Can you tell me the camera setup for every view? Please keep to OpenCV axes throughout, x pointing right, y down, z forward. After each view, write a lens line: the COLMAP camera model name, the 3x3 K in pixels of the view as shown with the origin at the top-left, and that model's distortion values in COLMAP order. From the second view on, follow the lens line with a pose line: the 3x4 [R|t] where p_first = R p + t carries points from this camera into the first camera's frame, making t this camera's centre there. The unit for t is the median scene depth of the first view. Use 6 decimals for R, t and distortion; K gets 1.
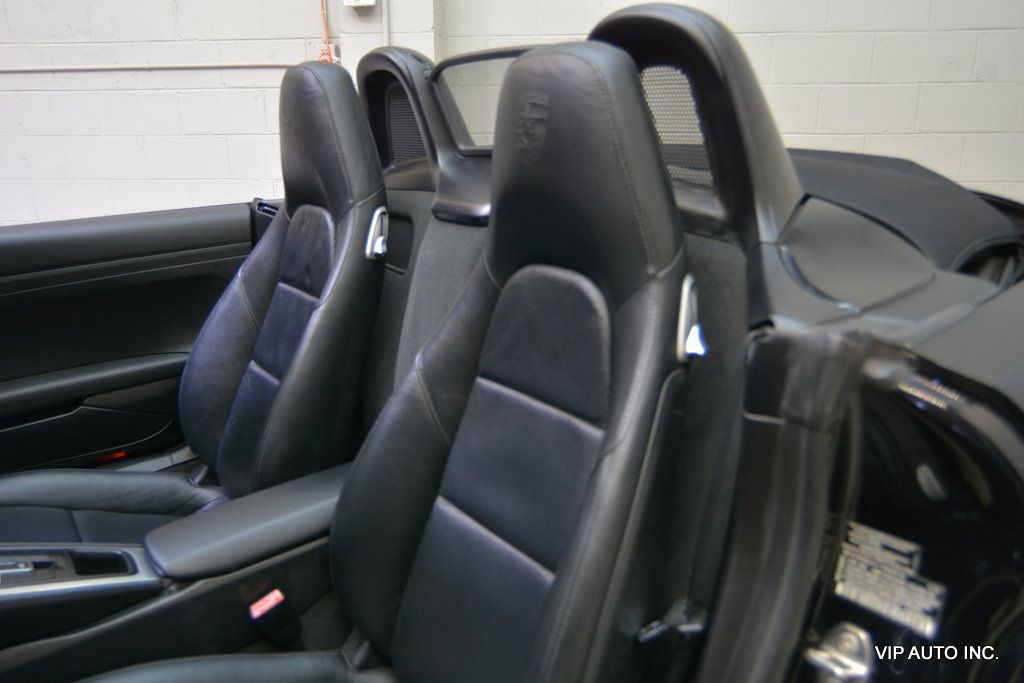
lens RADIAL K [[773.8, 0, 508.2], [0, 773.8, 337.9], [0, 0, 1]] dist [-0.020695, 0.011390]
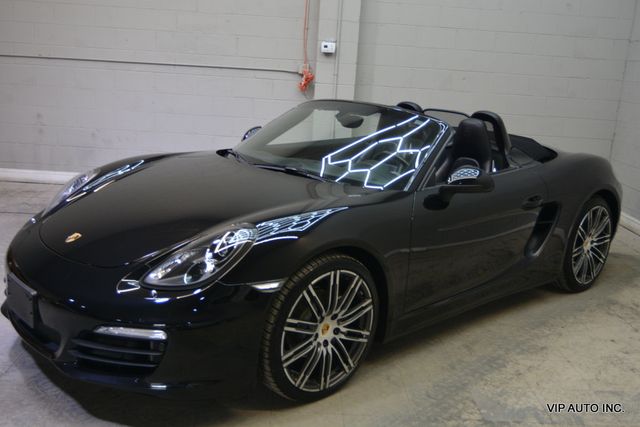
lens RADIAL K [[652.1, 0, 320.0], [0, 652.1, 213.5], [0, 0, 1]] dist [-0.016031, -0.000331]
pose [[0.991324, 0.036189, 0.126361, -1.423494], [-0.031997, 0.998873, -0.035047, 0.457890], [-0.127487, 0.030700, 0.991365, -3.147555]]
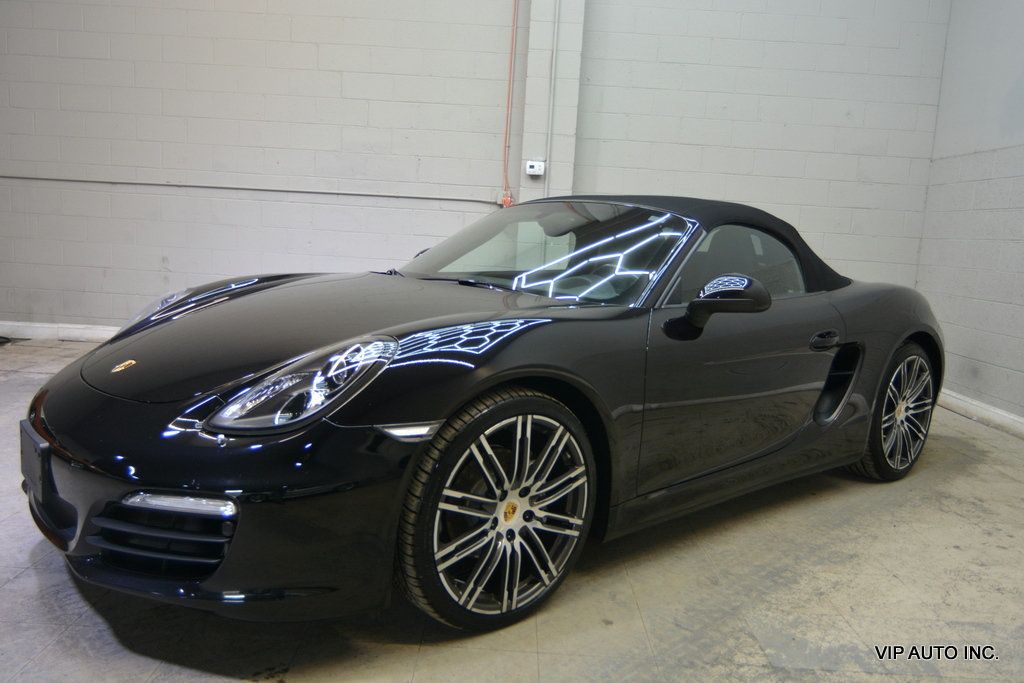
lens RADIAL K [[773.8, 0, 508.2], [0, 773.8, 337.9], [0, 0, 1]] dist [-0.020695, 0.011390]
pose [[0.995283, 0.048346, 0.084106, -1.227172], [-0.036520, 0.989917, -0.136861, 0.681637], [-0.089875, 0.133144, 0.987013, -2.455750]]
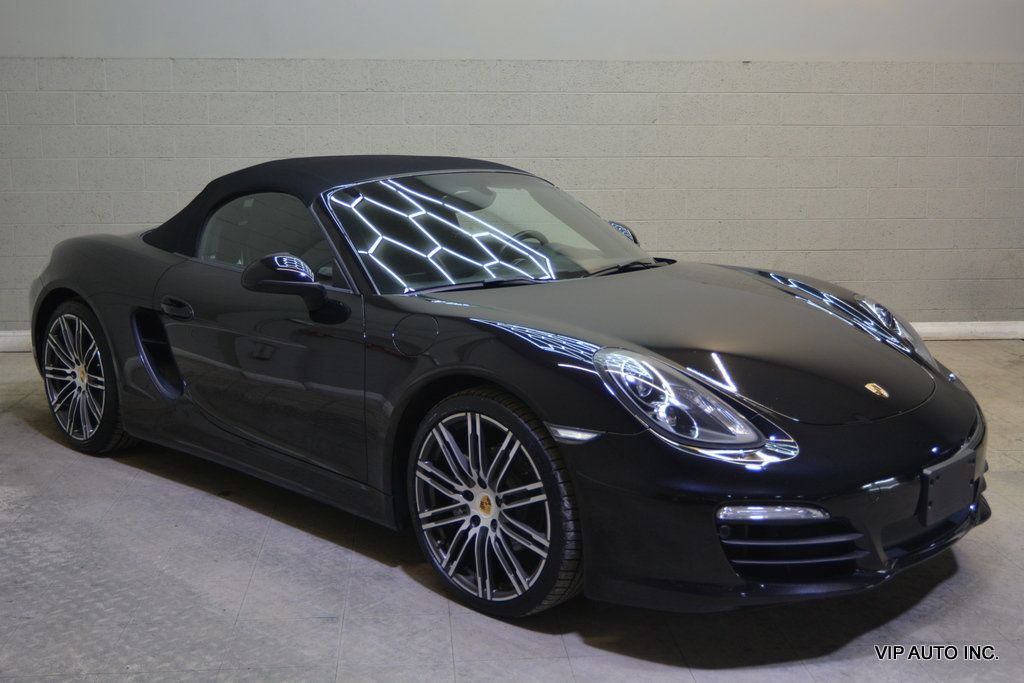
lens RADIAL K [[1137.1, 0, 512.0], [0, 1137.1, 341.5], [0, 0, 1]] dist [-0.015418, -0.024510]
pose [[-0.162940, -0.171651, 0.971590, -5.083626], [0.270697, 0.939184, 0.211322, -0.580685], [-0.948775, 0.297440, -0.106565, 1.118106]]
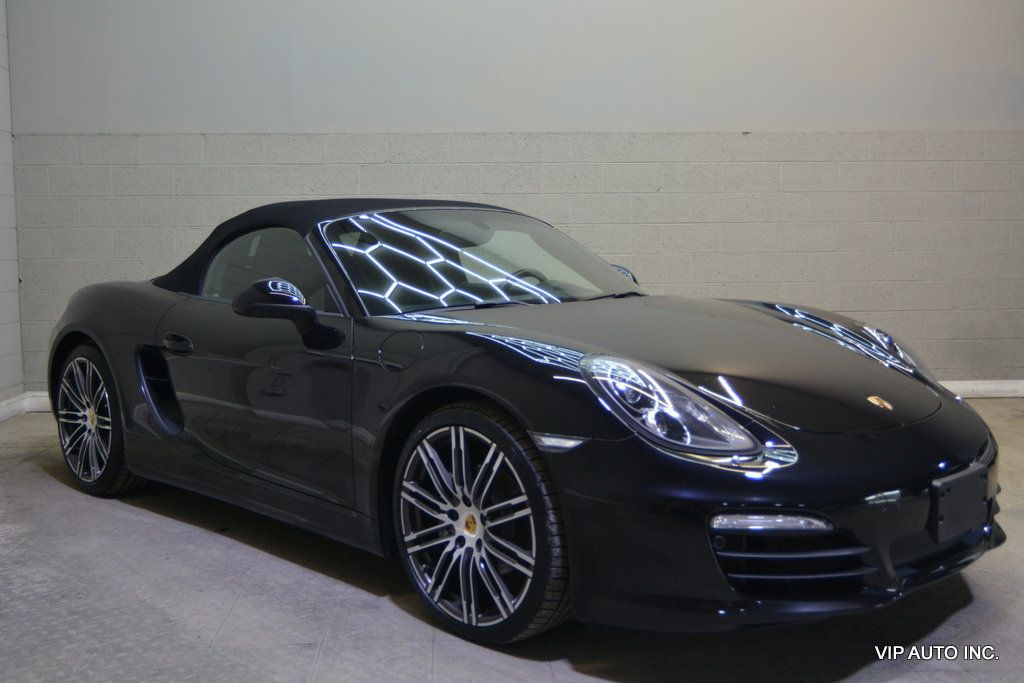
lens RADIAL K [[1043.3, 0, 512.0], [0, 1043.3, 341.5], [0, 0, 1]] dist [-0.016031, -0.000331]
pose [[-0.135600, -0.086308, 0.986997, -4.784979], [0.279638, 0.952362, 0.121697, -0.272968], [-0.950482, 0.292504, -0.105005, 1.030173]]
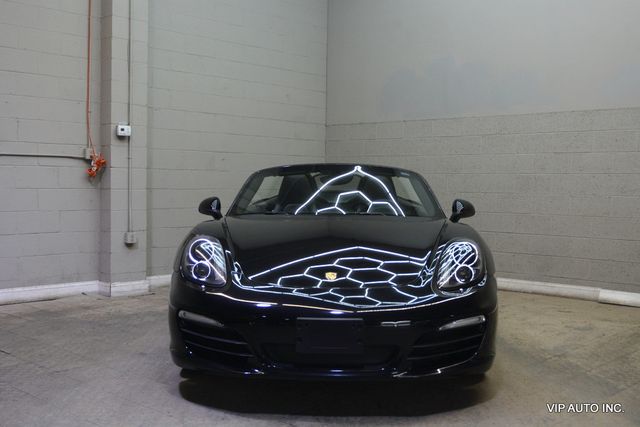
lens RADIAL K [[736.5, 0, 320.0], [0, 736.5, 213.5], [0, 0, 1]] dist [-0.009013, 0.010616]
pose [[0.618202, -0.021108, 0.785736, -4.947649], [0.200401, 0.970836, -0.131591, 0.662630], [-0.760043, 0.238812, 0.604403, -2.332855]]
